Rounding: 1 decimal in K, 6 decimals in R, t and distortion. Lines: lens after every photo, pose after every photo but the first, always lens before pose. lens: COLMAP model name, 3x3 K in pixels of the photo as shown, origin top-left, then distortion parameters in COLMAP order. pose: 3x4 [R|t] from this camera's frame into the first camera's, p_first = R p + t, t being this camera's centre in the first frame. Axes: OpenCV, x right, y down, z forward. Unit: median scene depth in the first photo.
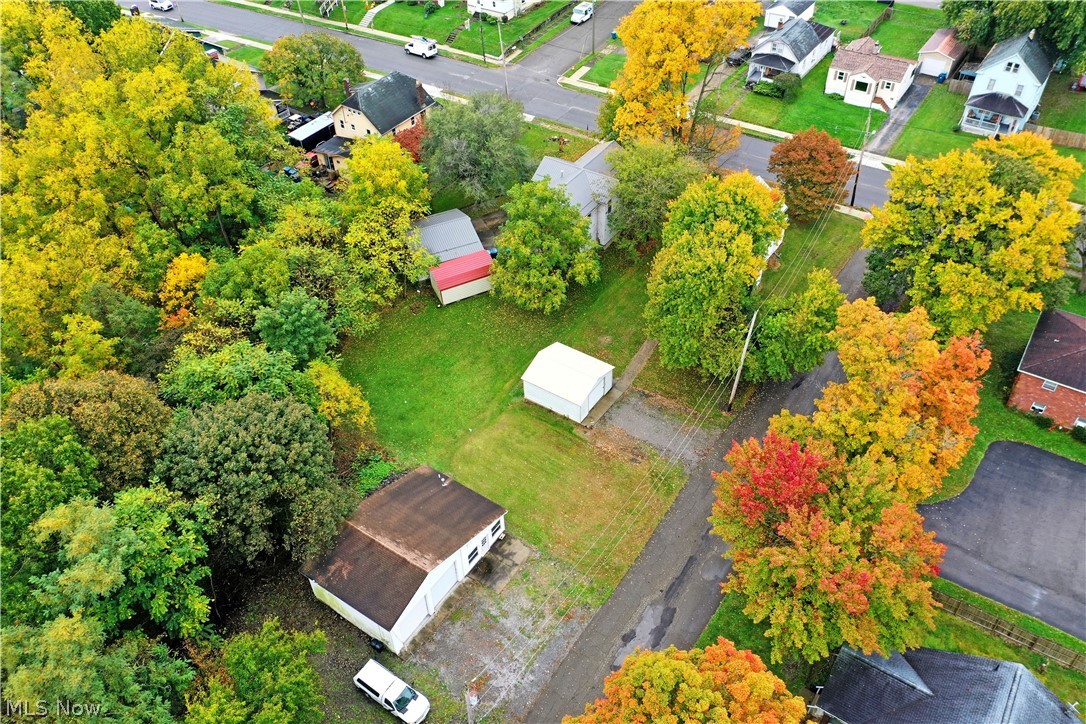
lens RADIAL K [[869.9, 0, 543.0], [0, 869.9, 362.0], [0, 0, 1]] dist [0.030950, -0.002723]
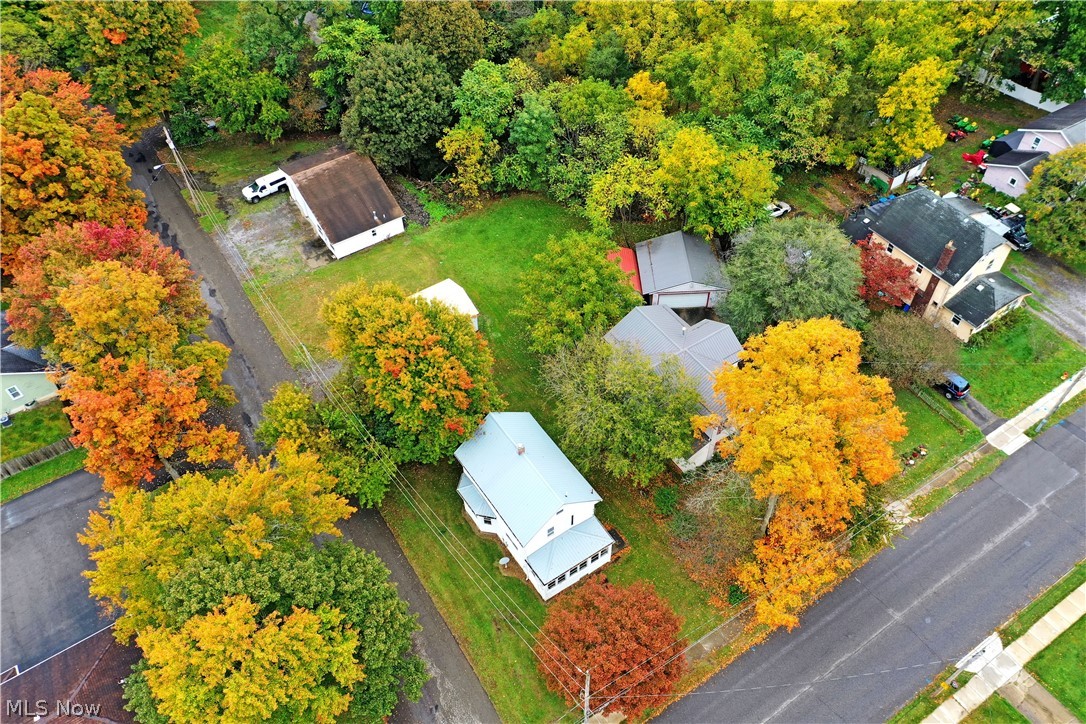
lens RADIAL K [[869.9, 0, 543.0], [0, 869.9, 362.0], [0, 0, 1]] dist [0.030950, -0.002723]
pose [[-0.377880, 0.720633, -0.581287, 0.677265], [-0.609586, 0.278902, 0.742037, -0.881175], [0.696858, 0.634746, 0.333896, 0.810874]]
